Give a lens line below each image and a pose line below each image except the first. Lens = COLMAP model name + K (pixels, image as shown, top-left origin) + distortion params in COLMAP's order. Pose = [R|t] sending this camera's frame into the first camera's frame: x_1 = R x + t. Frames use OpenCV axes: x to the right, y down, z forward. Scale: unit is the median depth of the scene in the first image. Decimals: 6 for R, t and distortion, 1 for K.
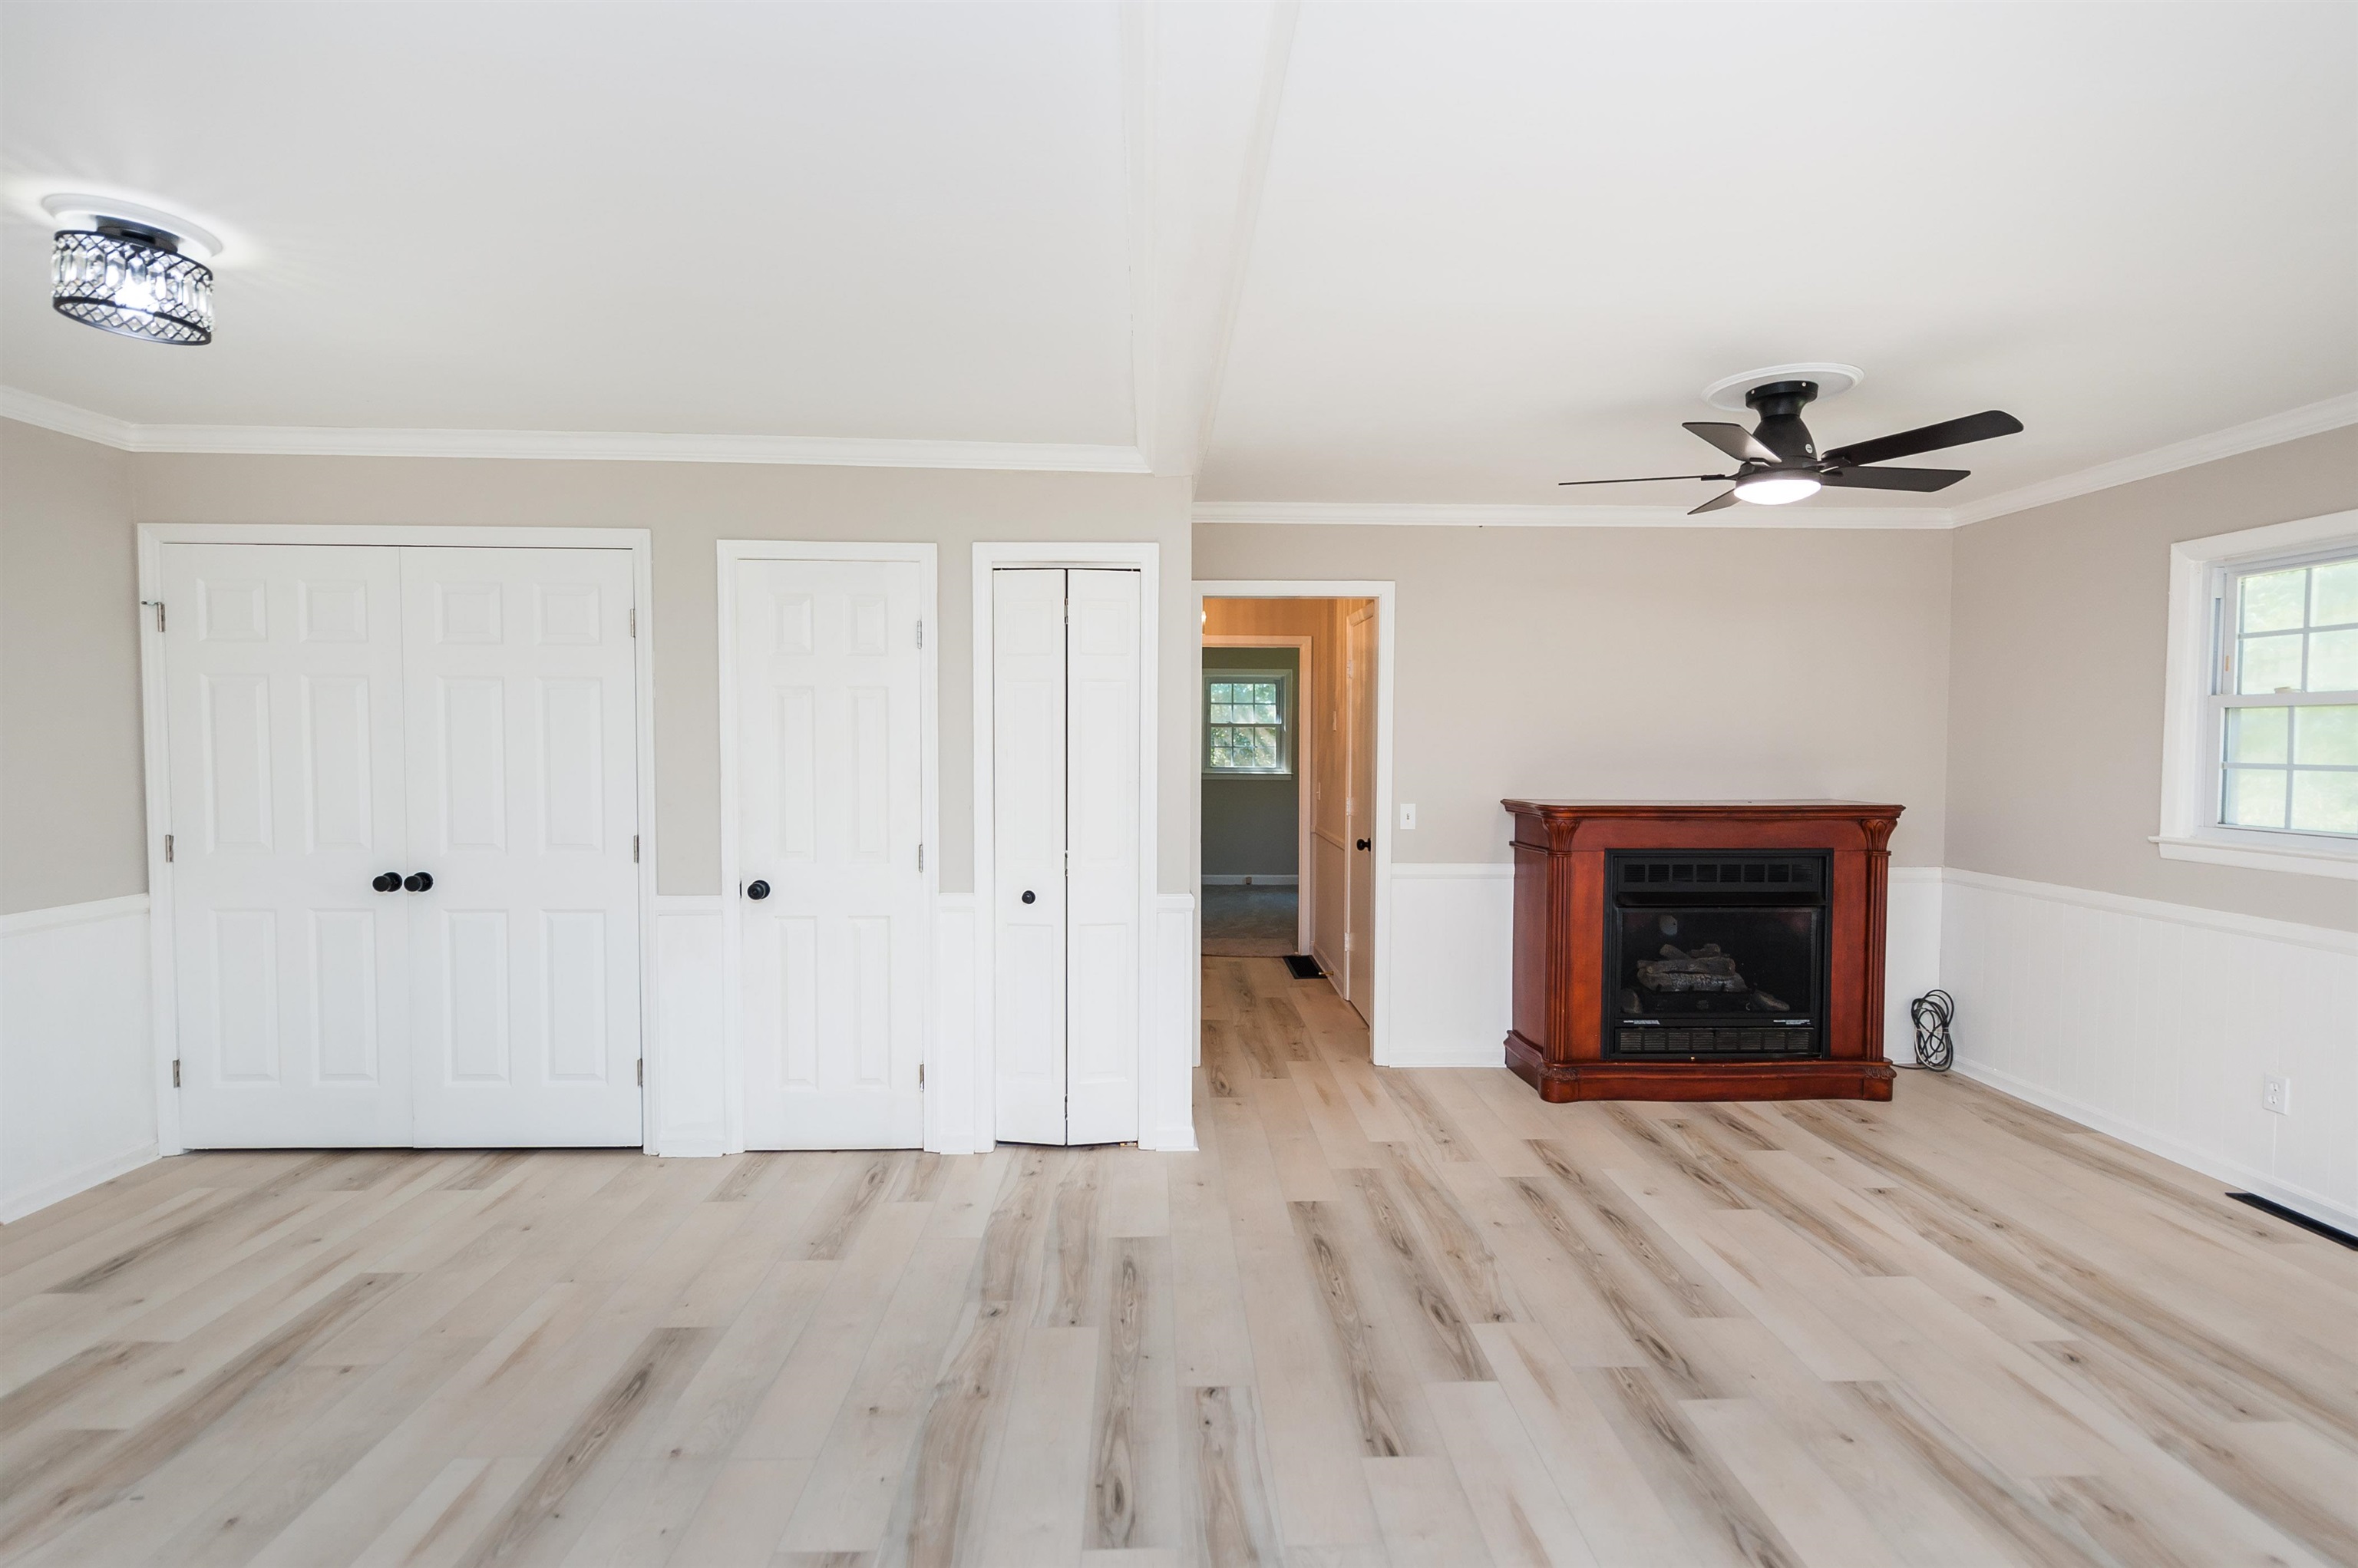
lens RADIAL K [[1100.4, 0, 1190.3], [0, 1100.4, 784.1], [0, 0, 1]] dist [0.002467, -0.001144]
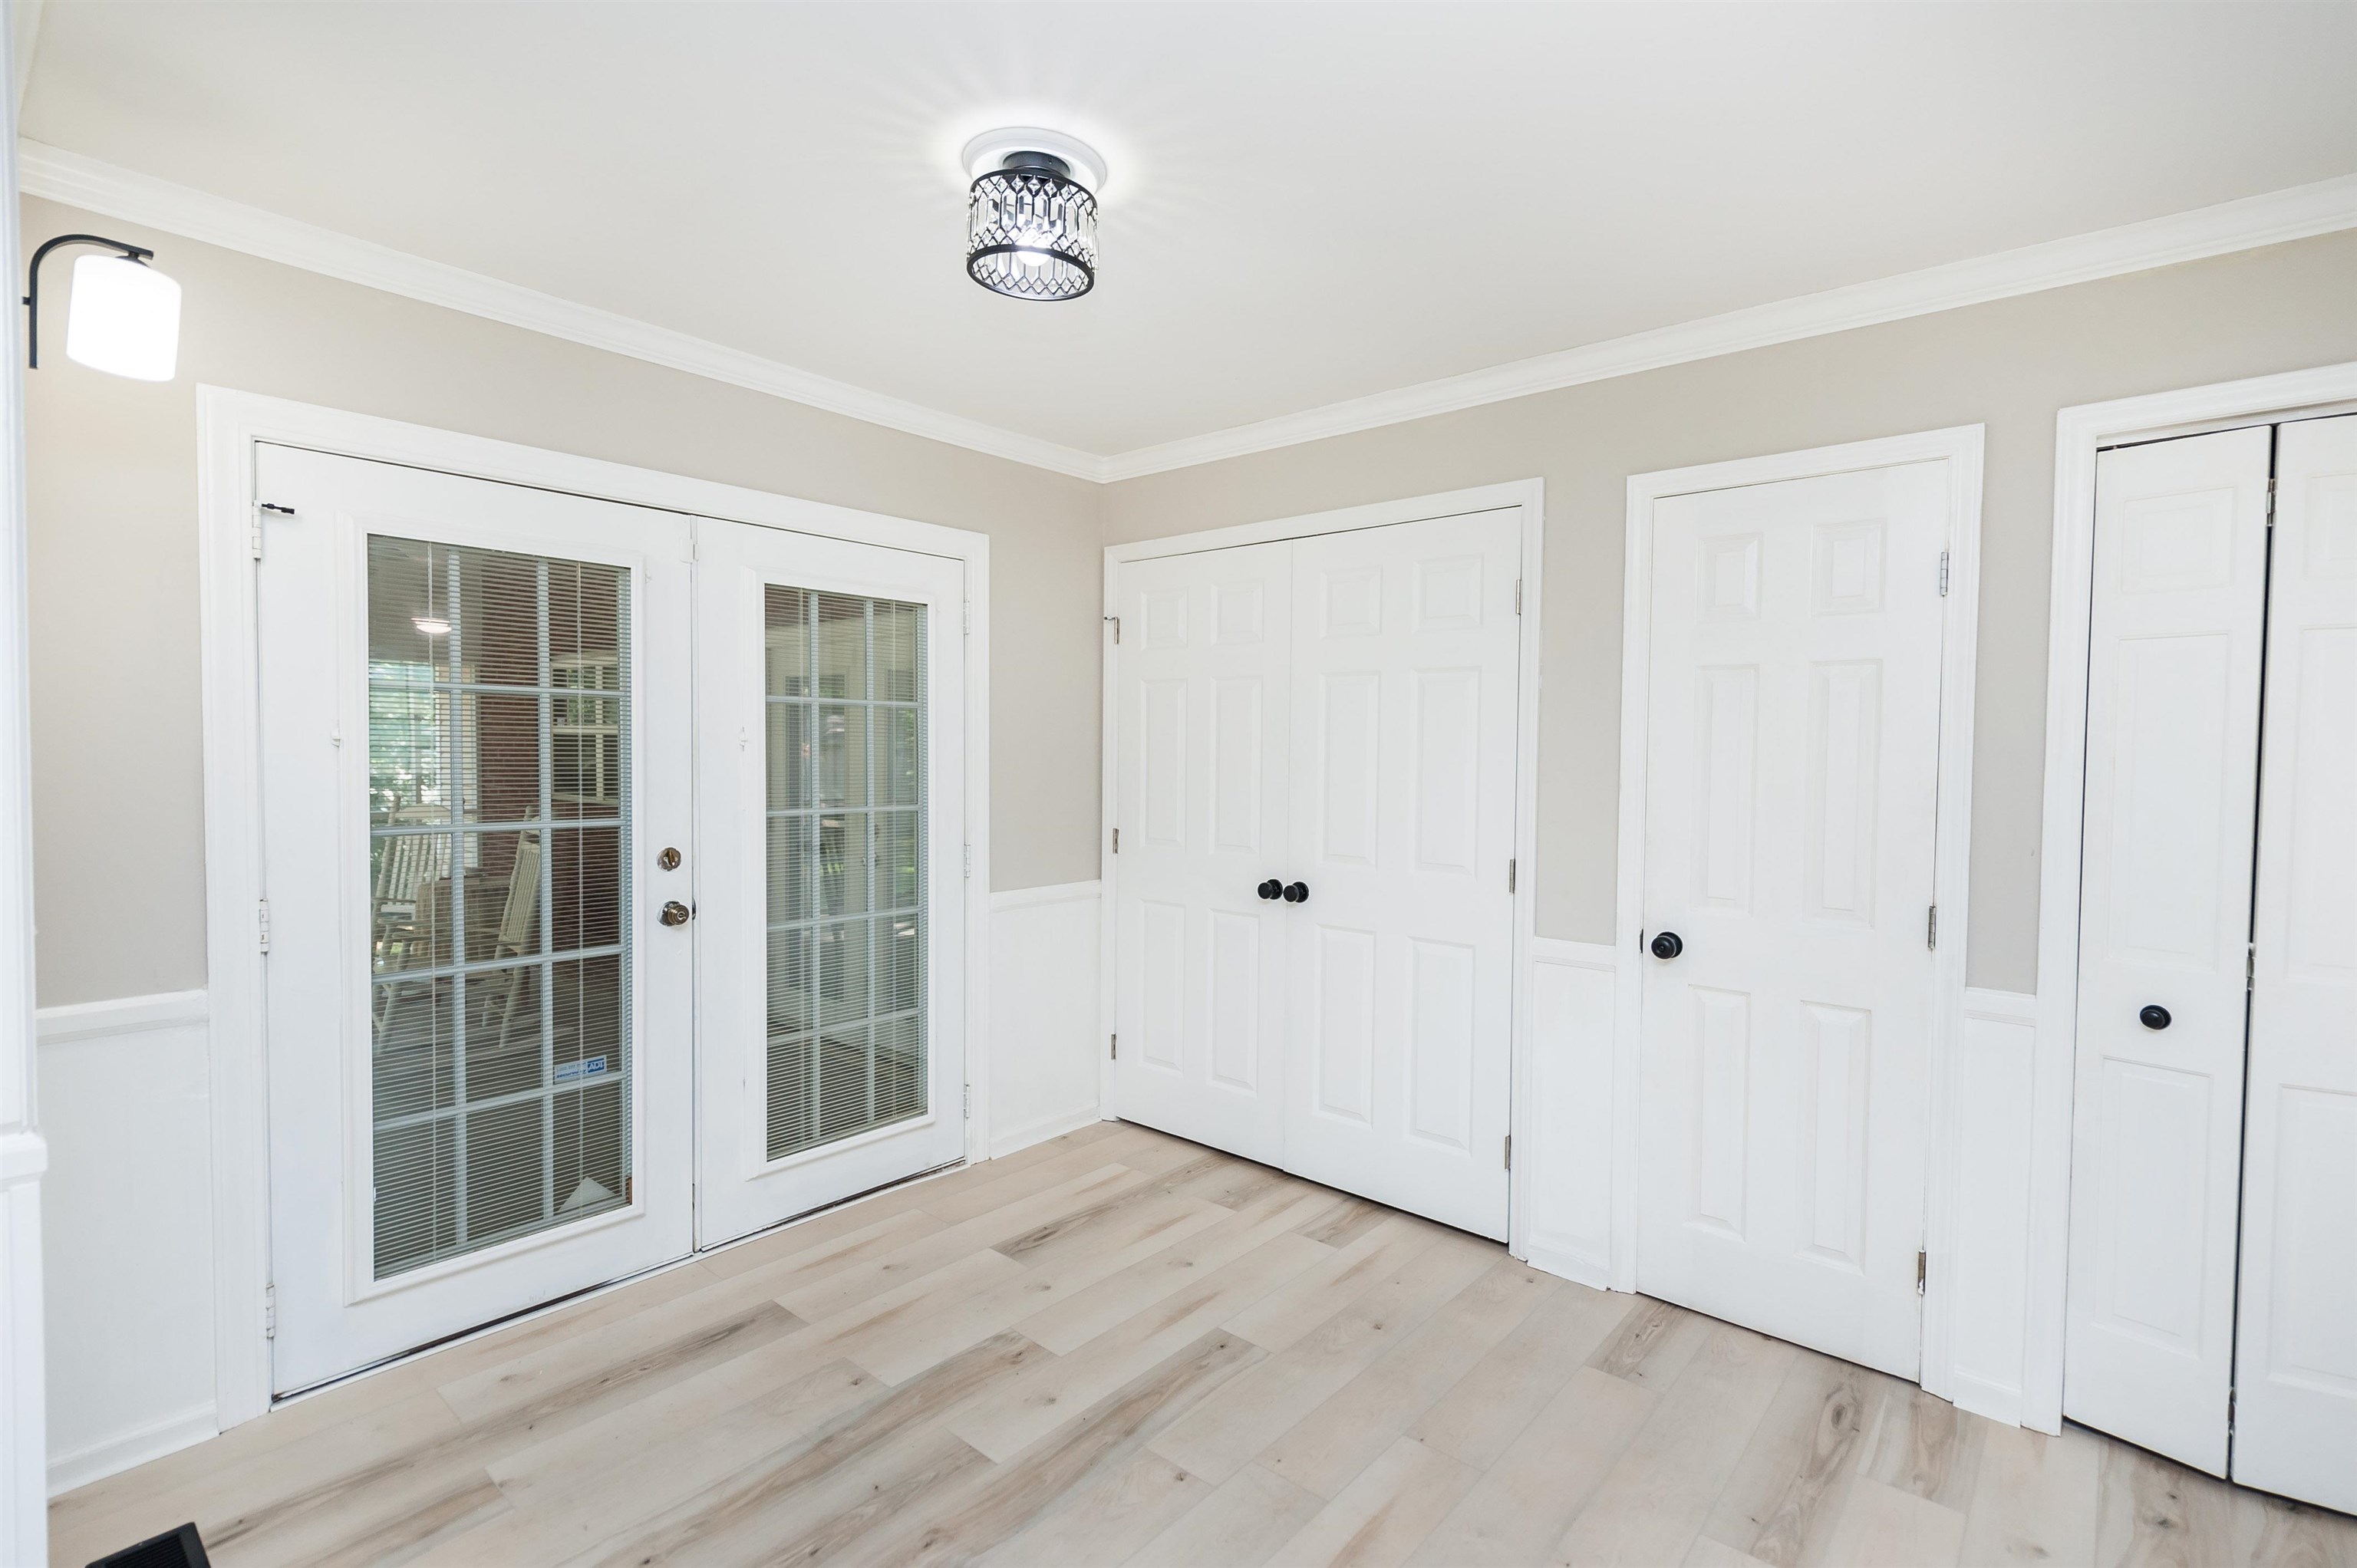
lens RADIAL K [[1087.9, 0, 1189.1], [0, 1087.9, 782.3], [0, 0, 1]] dist [0.002289, -0.001248]
pose [[0.733673, 0.023945, -0.679081, -0.138823], [-0.034253, 0.999412, -0.001766, -0.000349], [0.678639, 0.024556, 0.734061, 0.253653]]
